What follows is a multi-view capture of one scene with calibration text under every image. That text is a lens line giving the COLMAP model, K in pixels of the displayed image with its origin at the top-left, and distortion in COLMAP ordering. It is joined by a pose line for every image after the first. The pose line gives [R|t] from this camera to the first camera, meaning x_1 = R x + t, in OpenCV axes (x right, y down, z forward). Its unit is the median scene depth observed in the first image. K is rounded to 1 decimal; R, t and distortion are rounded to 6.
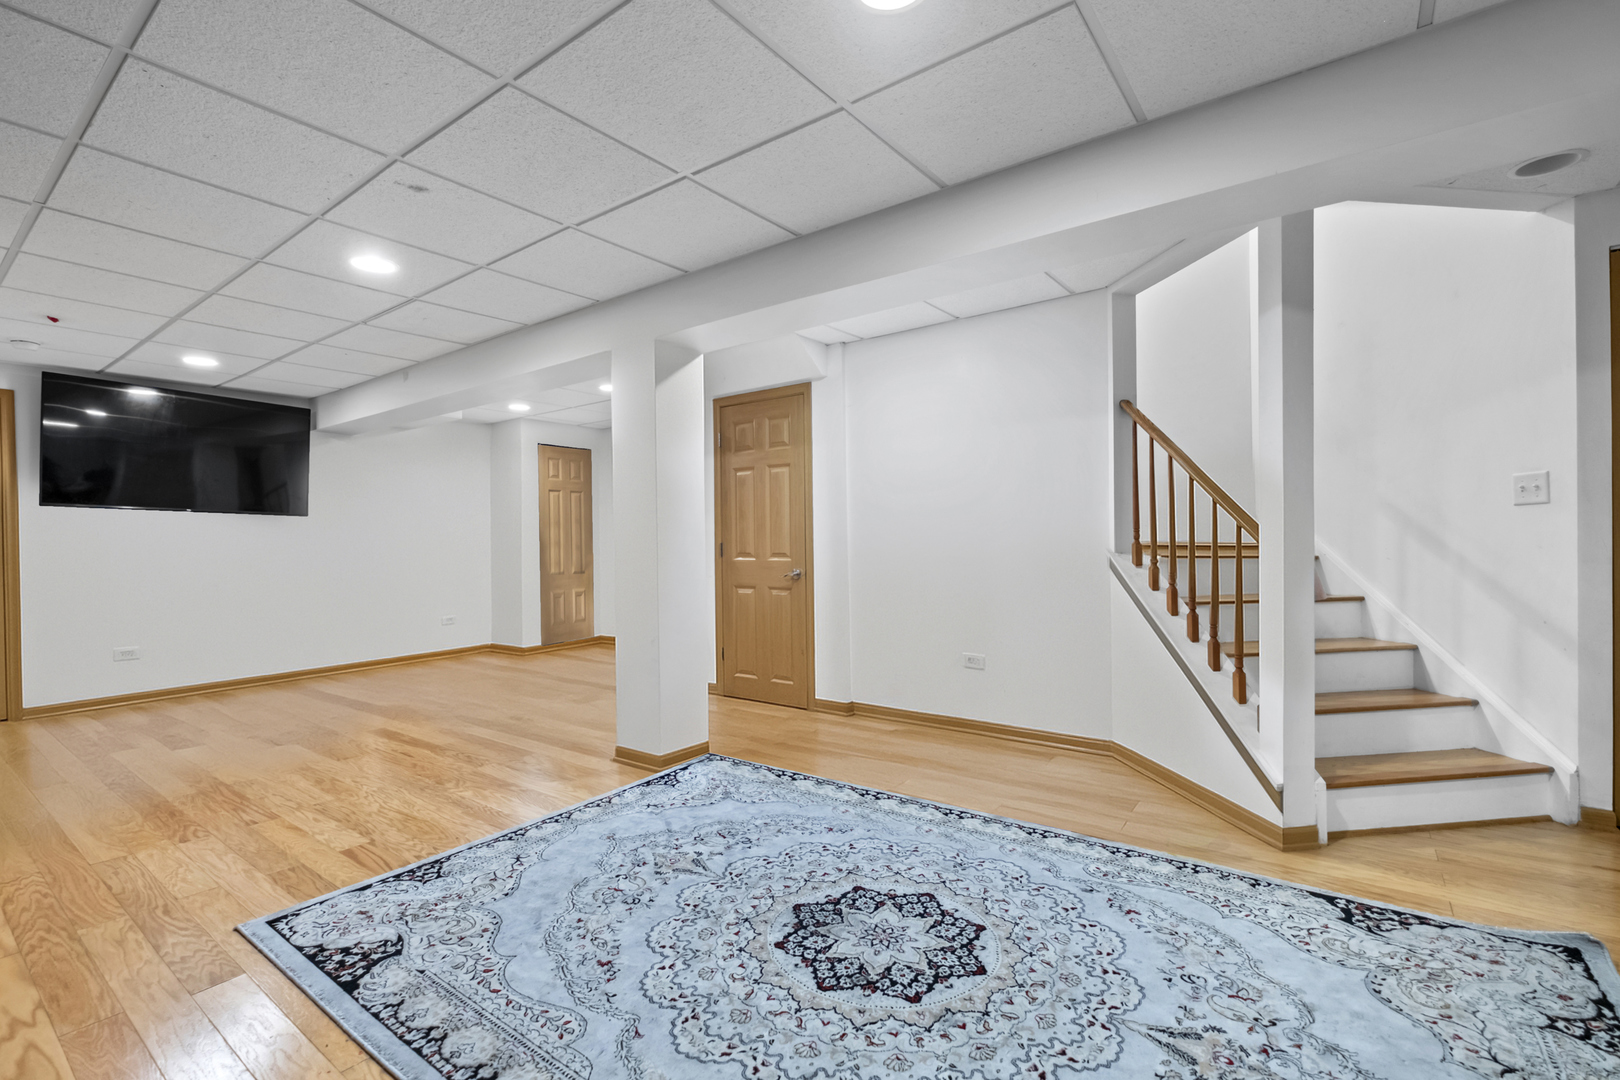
lens RADIAL K [[712.5, 0, 813.3], [0, 712.5, 539.1], [0, 0, 1]] dist [-0.003751, -0.000304]
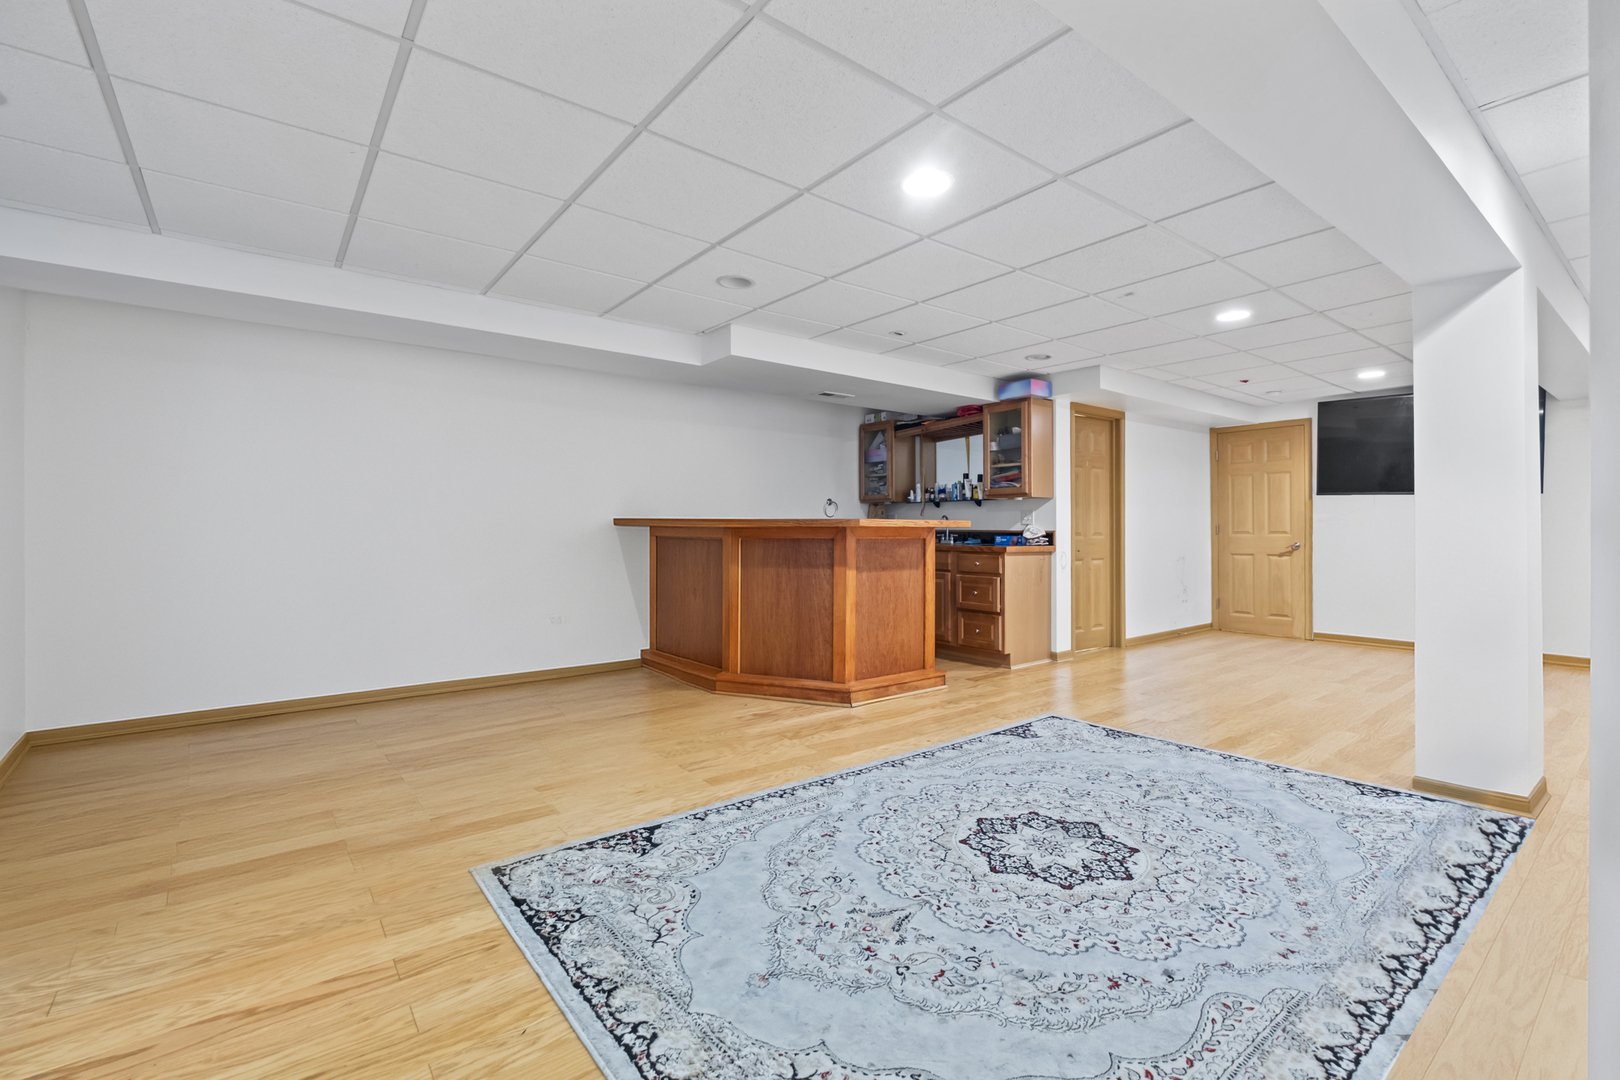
lens RADIAL K [[712.5, 0, 809.2], [0, 712.5, 533.3], [0, 0, 1]] dist [-0.003751, -0.000304]
pose [[-0.260337, 0.019995, -0.965311, 1.269940], [0.008421, 0.999795, 0.018439, -0.006348], [0.965481, -0.003328, -0.260452, 0.852183]]
